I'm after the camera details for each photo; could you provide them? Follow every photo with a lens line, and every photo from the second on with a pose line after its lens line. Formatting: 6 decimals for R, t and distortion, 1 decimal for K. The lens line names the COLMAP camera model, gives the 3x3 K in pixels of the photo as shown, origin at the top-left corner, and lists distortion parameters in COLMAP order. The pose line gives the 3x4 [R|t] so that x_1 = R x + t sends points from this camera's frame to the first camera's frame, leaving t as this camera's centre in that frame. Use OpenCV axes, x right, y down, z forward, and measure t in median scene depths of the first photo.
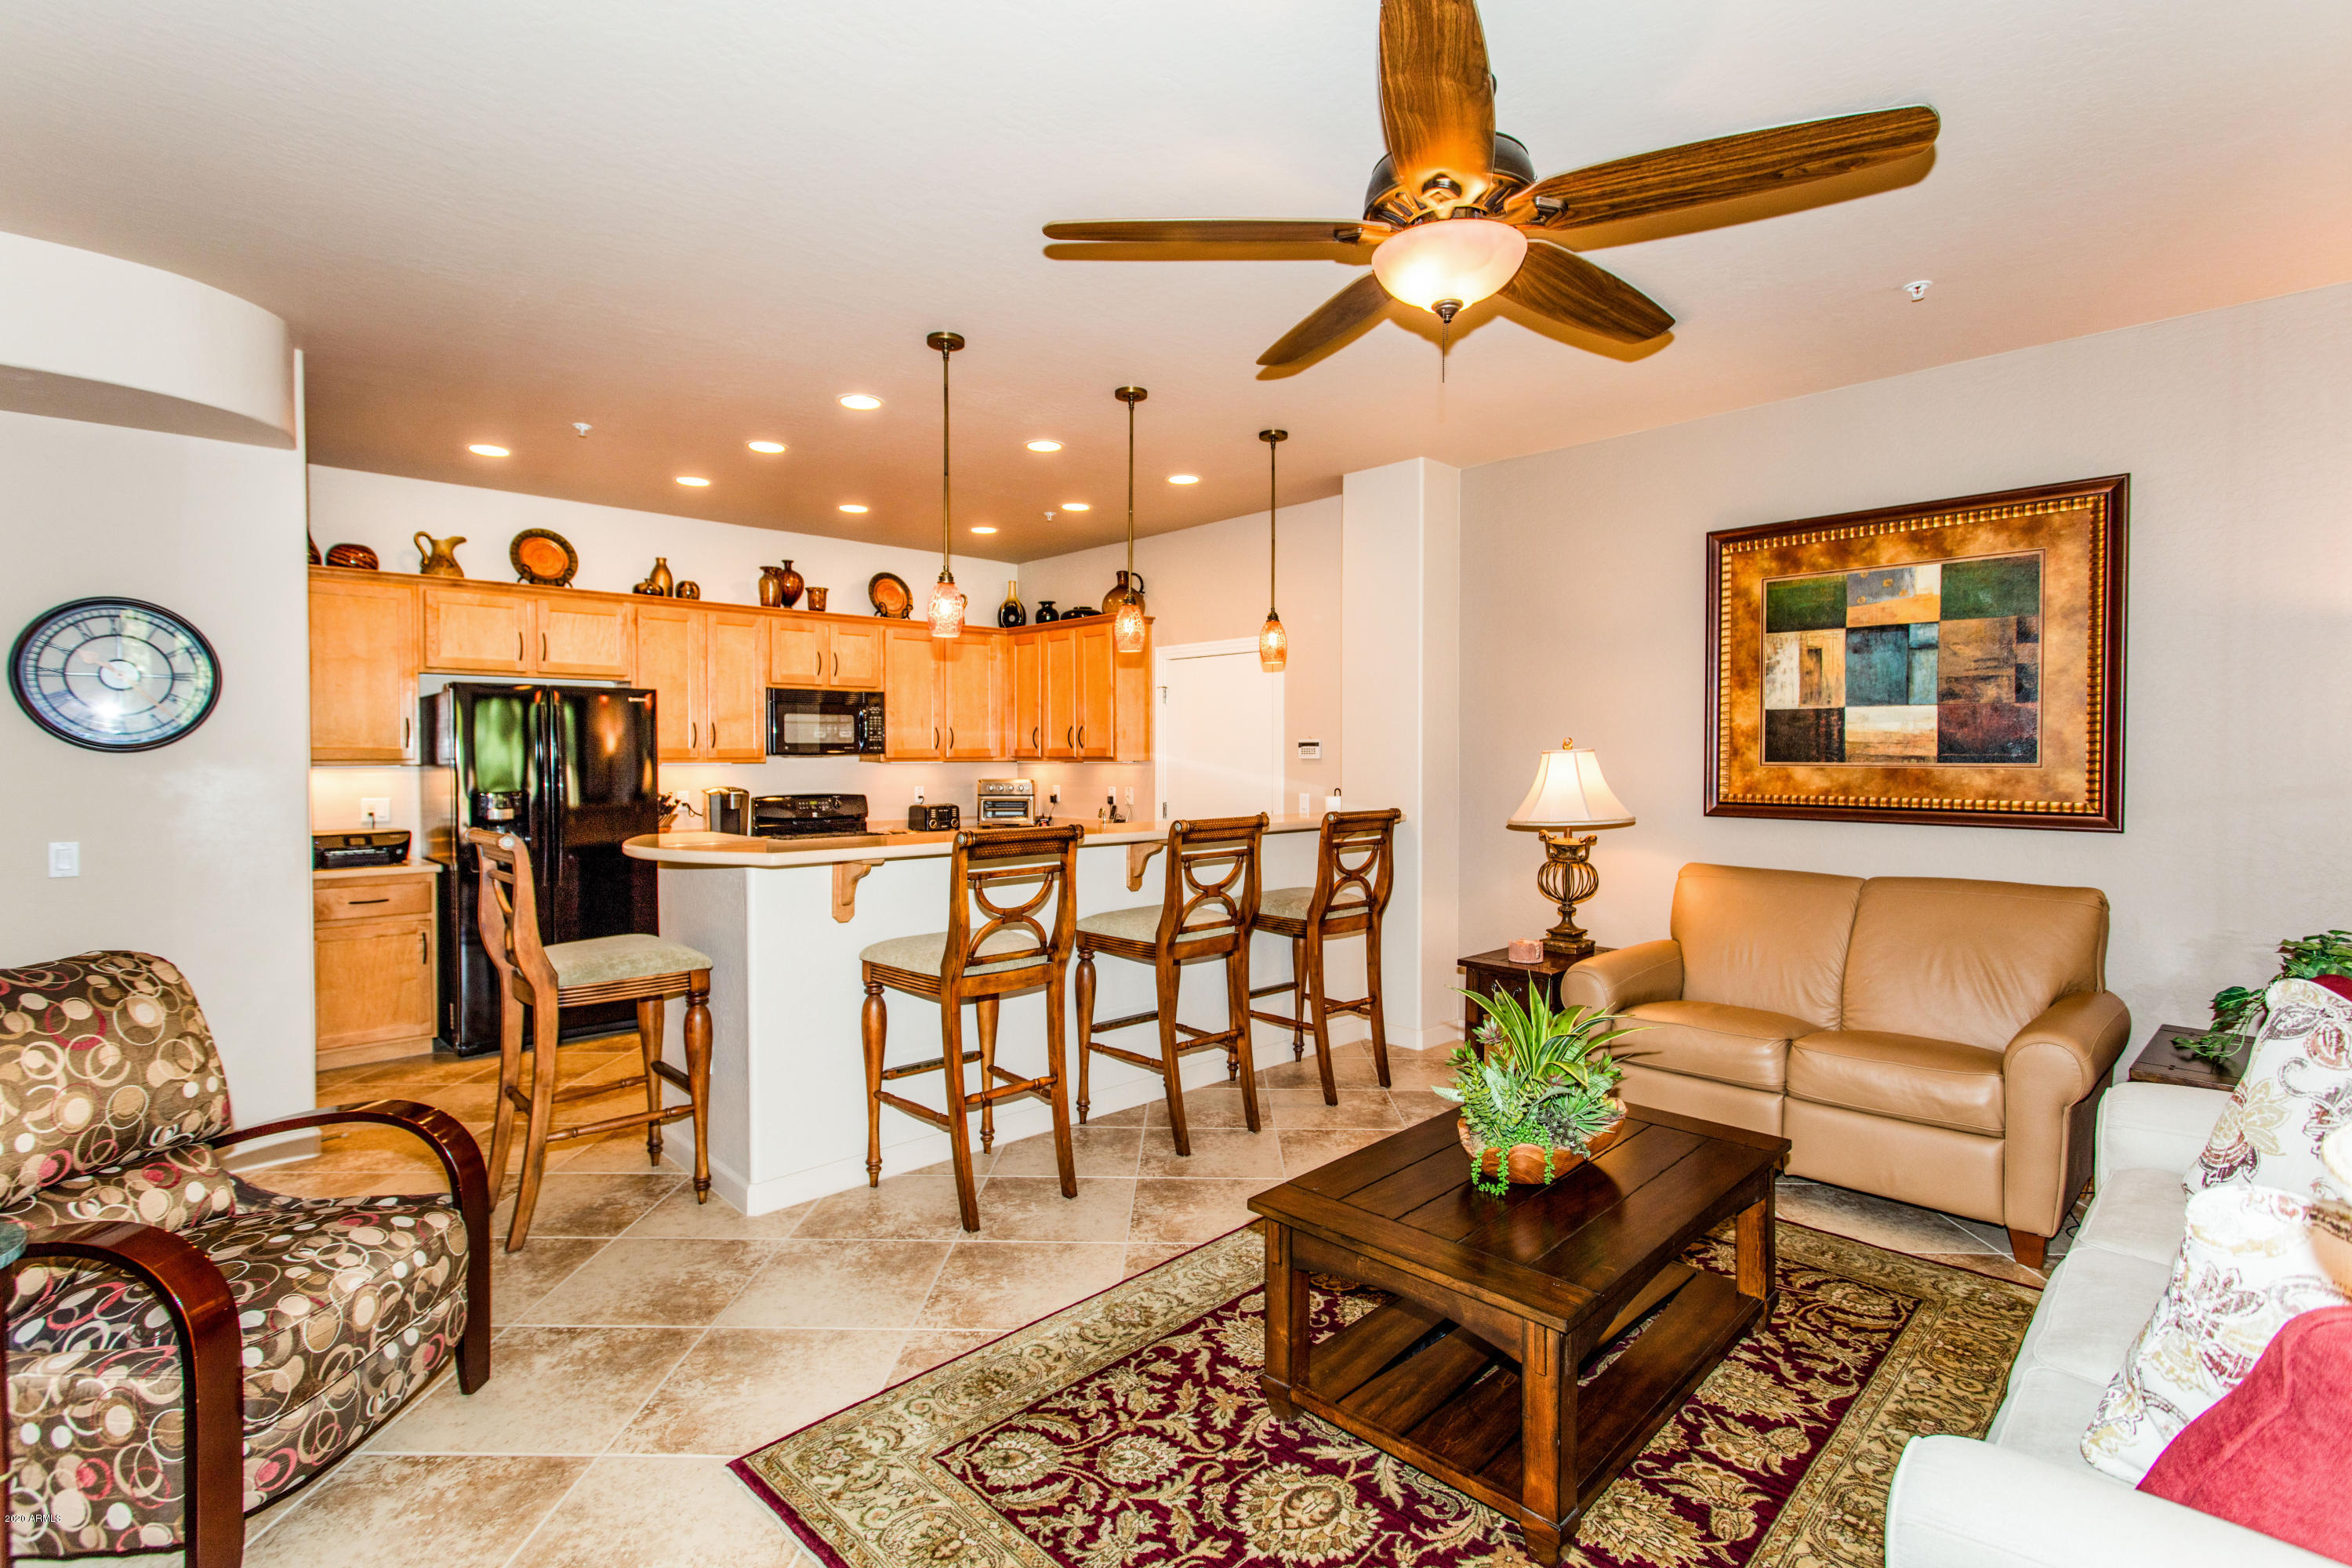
lens RADIAL K [[1143.5, 0, 1169.9], [0, 1143.5, 785.4], [0, 0, 1]] dist [0.012332, 0.001491]
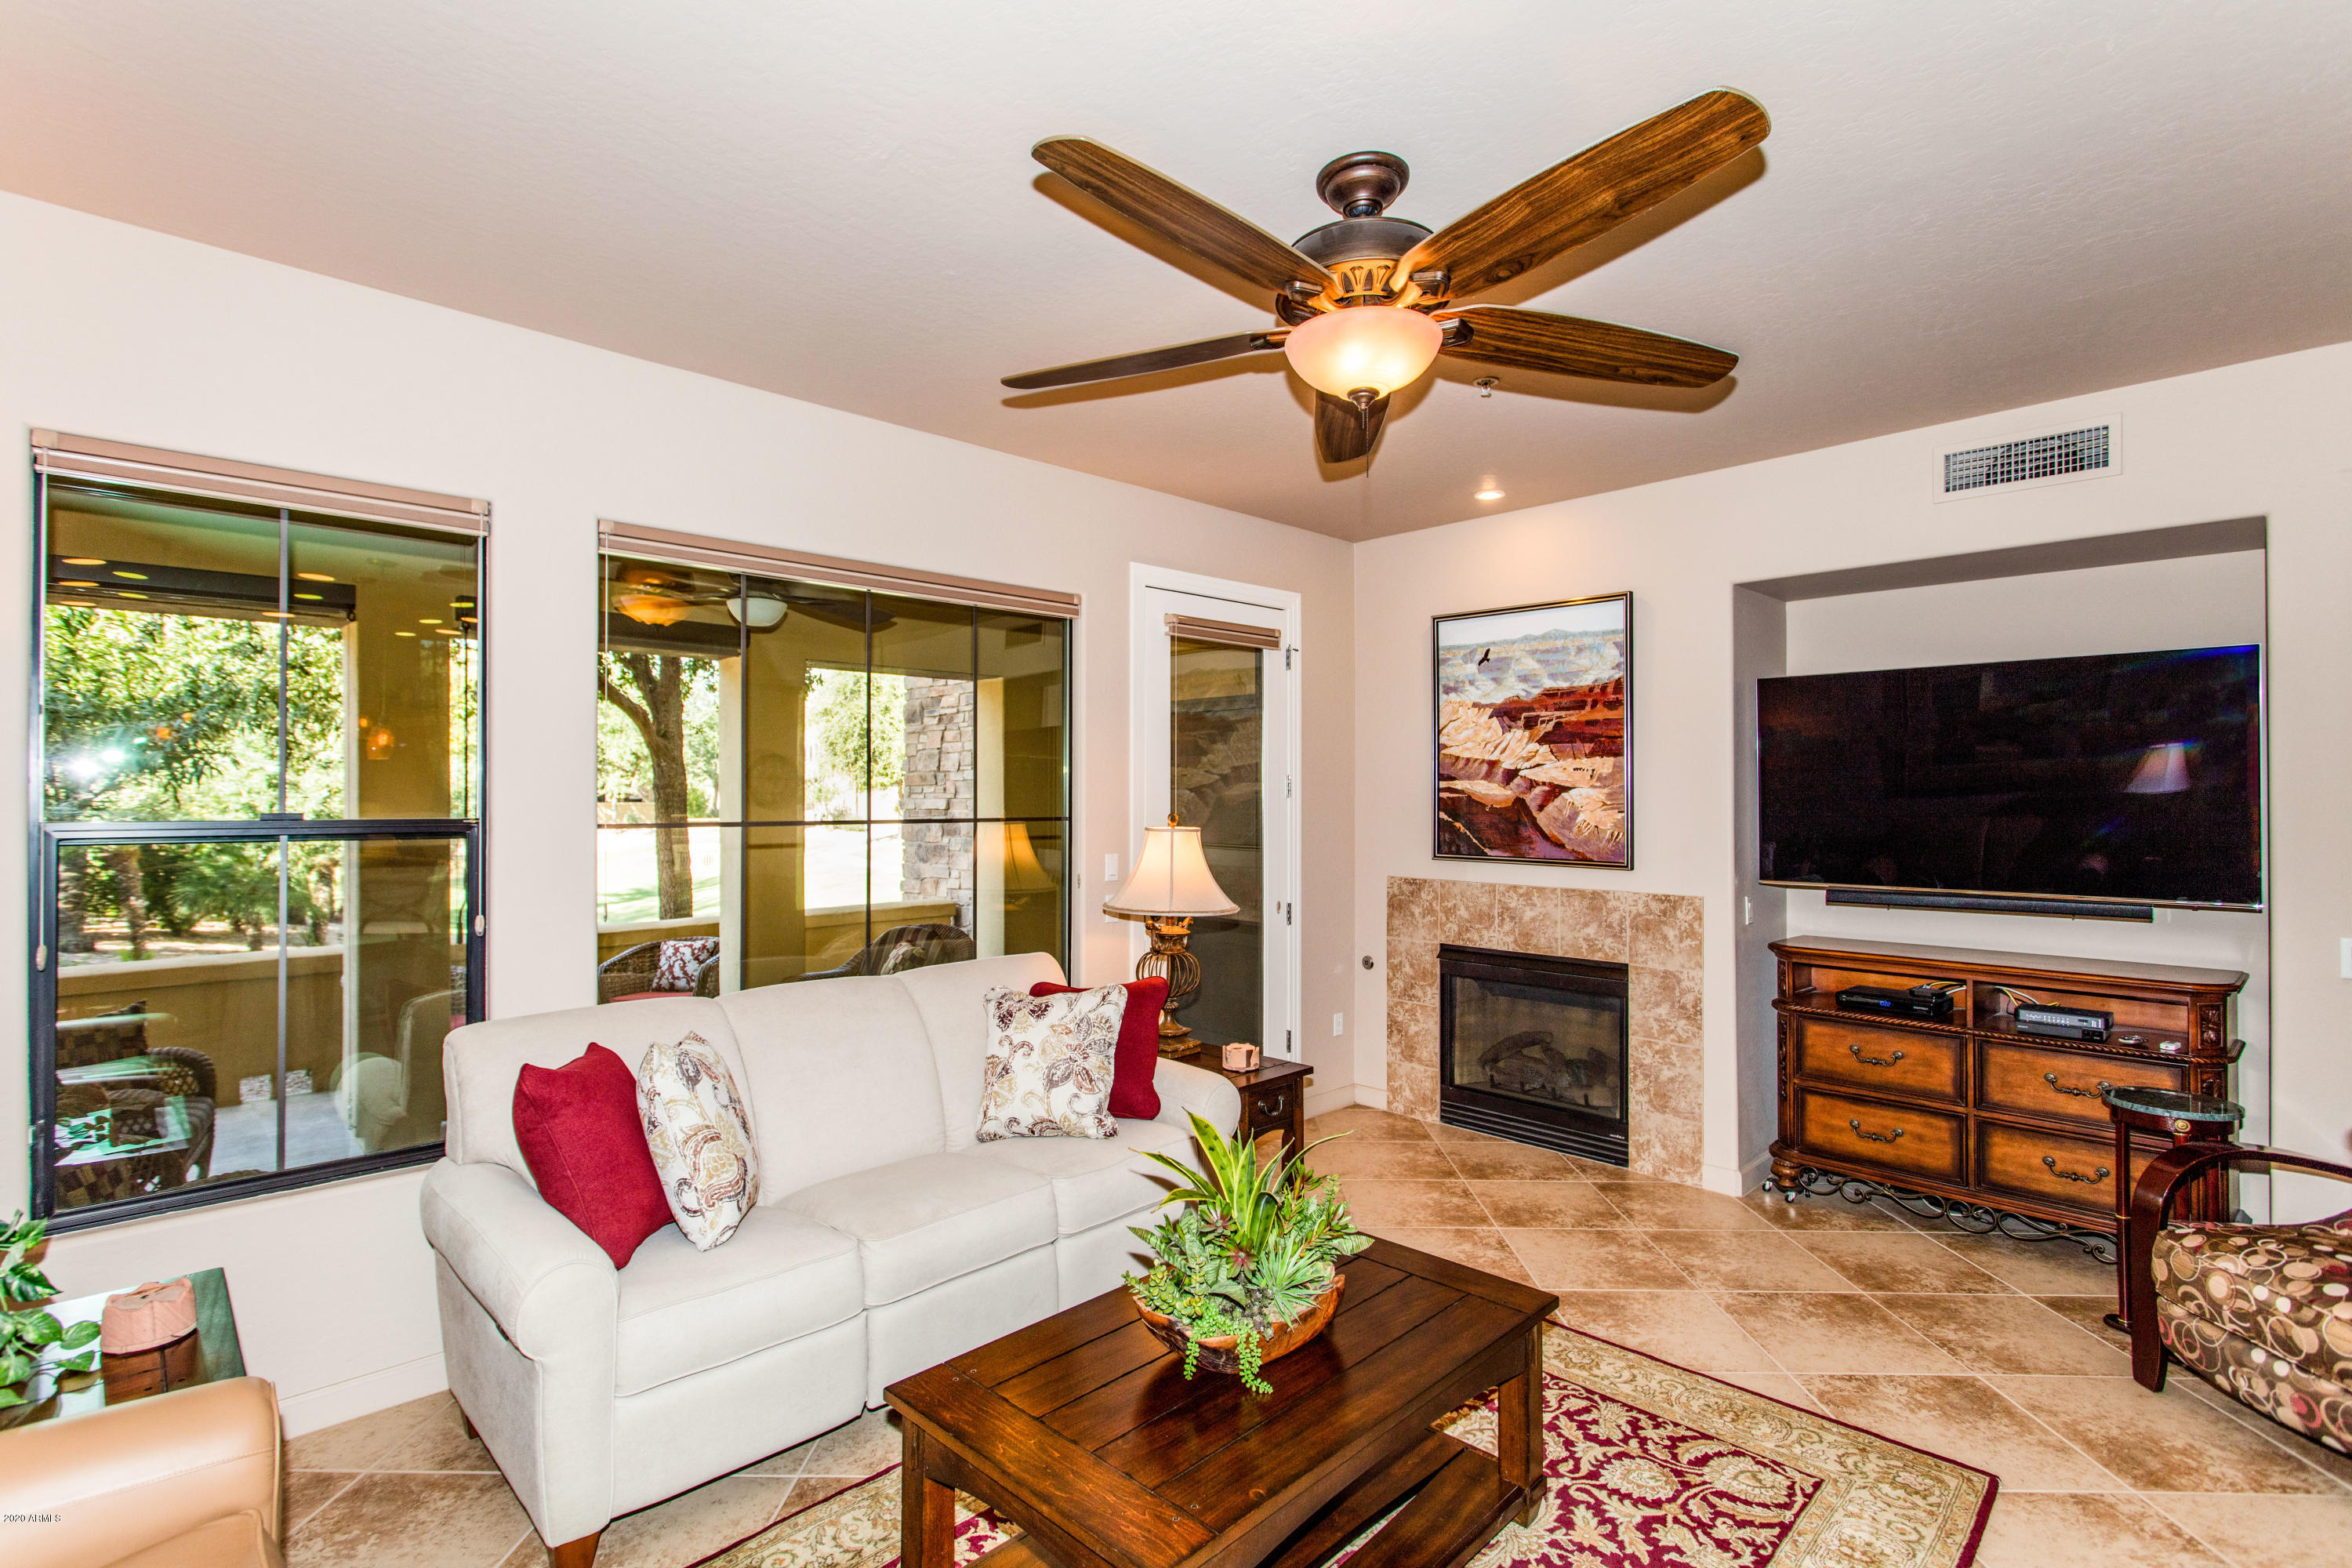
lens RADIAL K [[1143.5, 0, 1184.9], [0, 1143.5, 788.9], [0, 0, 1]] dist [0.012332, 0.001491]
pose [[-0.999831, -0.000954, -0.018379, 0.168567], [-0.001359, 0.999757, 0.021999, -0.043985], [0.018353, 0.022020, -0.999589, 0.807205]]
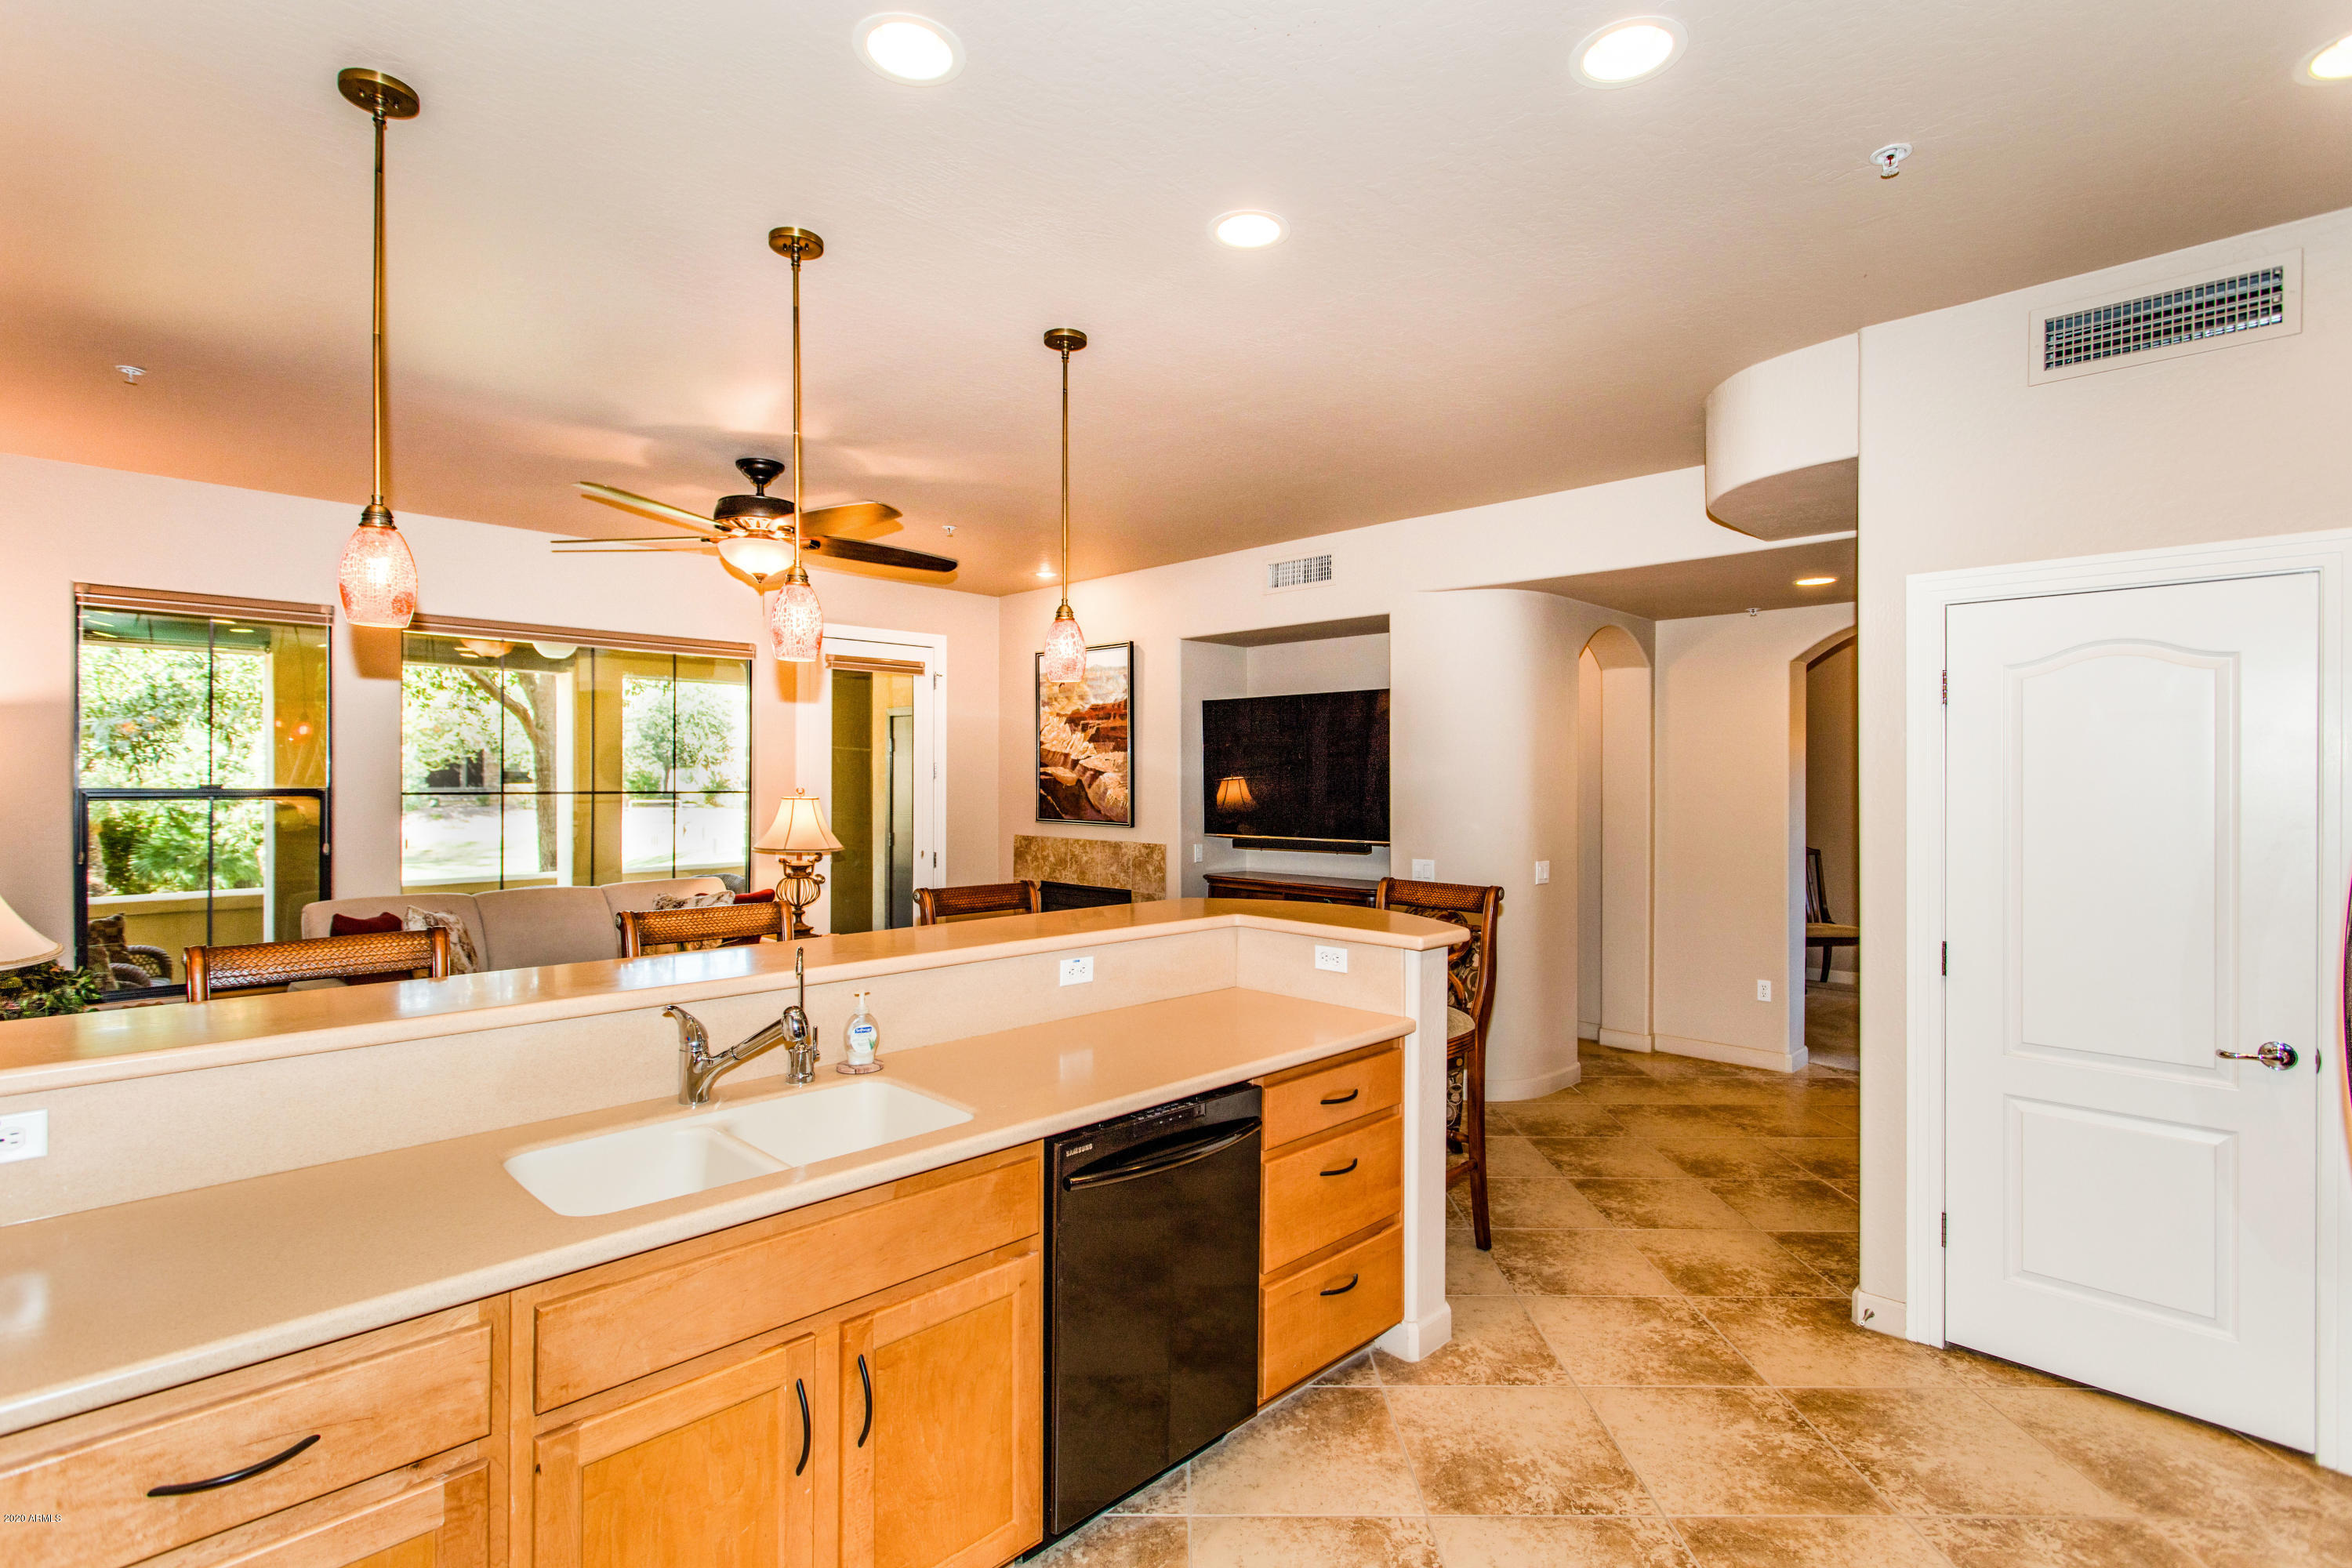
lens RADIAL K [[1143.5, 0, 1178.6], [0, 1143.5, 771.4], [0, 0, 1]] dist [0.012332, 0.001491]
pose [[-0.999347, -0.006680, -0.035520, -0.157733], [-0.007192, 0.999872, 0.014306, -0.045801], [0.035420, 0.014552, -0.999267, 1.201885]]
